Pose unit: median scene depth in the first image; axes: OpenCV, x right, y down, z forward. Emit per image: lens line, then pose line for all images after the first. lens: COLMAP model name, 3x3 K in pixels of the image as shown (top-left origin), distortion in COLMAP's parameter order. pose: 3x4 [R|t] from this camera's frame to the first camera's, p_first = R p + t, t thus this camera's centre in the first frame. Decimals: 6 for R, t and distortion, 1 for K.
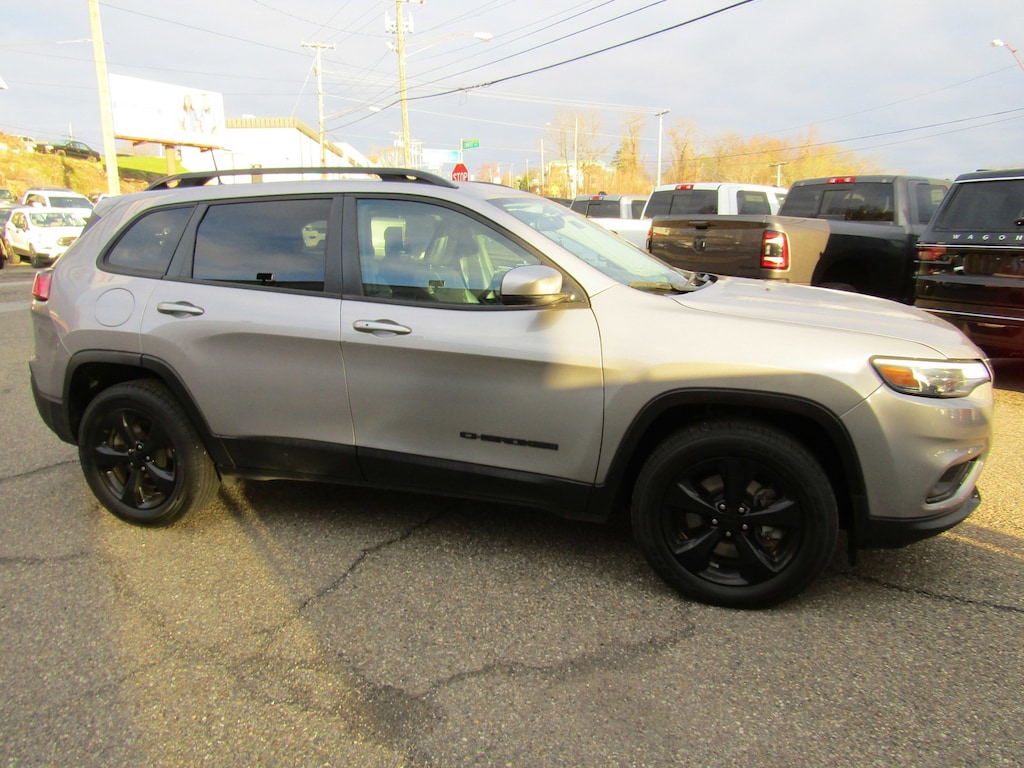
lens RADIAL K [[730.7, 0, 512.0], [0, 730.7, 384.0], [0, 0, 1]] dist [-0.007934, 0.000741]
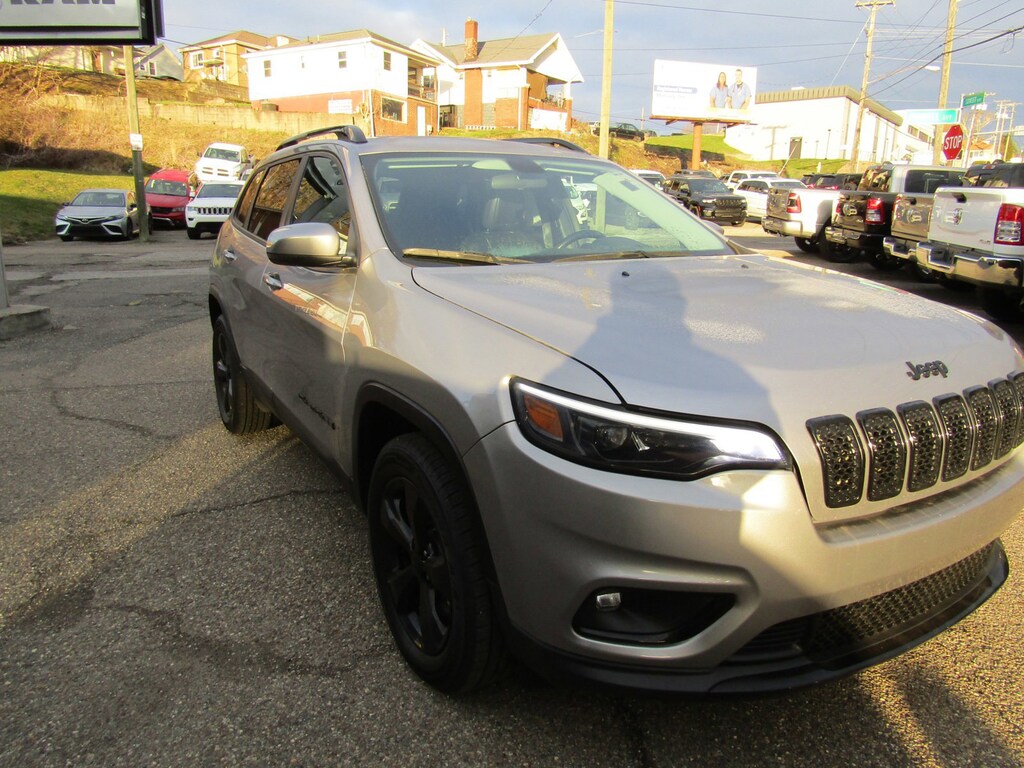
lens RADIAL K [[730.7, 0, 512.0], [0, 730.7, 384.0], [0, 0, 1]] dist [-0.007934, 0.000741]
pose [[0.751585, 0.170900, -0.637113, 0.777312], [-0.151383, 0.984764, 0.085571, -0.073621], [0.642030, 0.032134, 0.766006, 0.437054]]
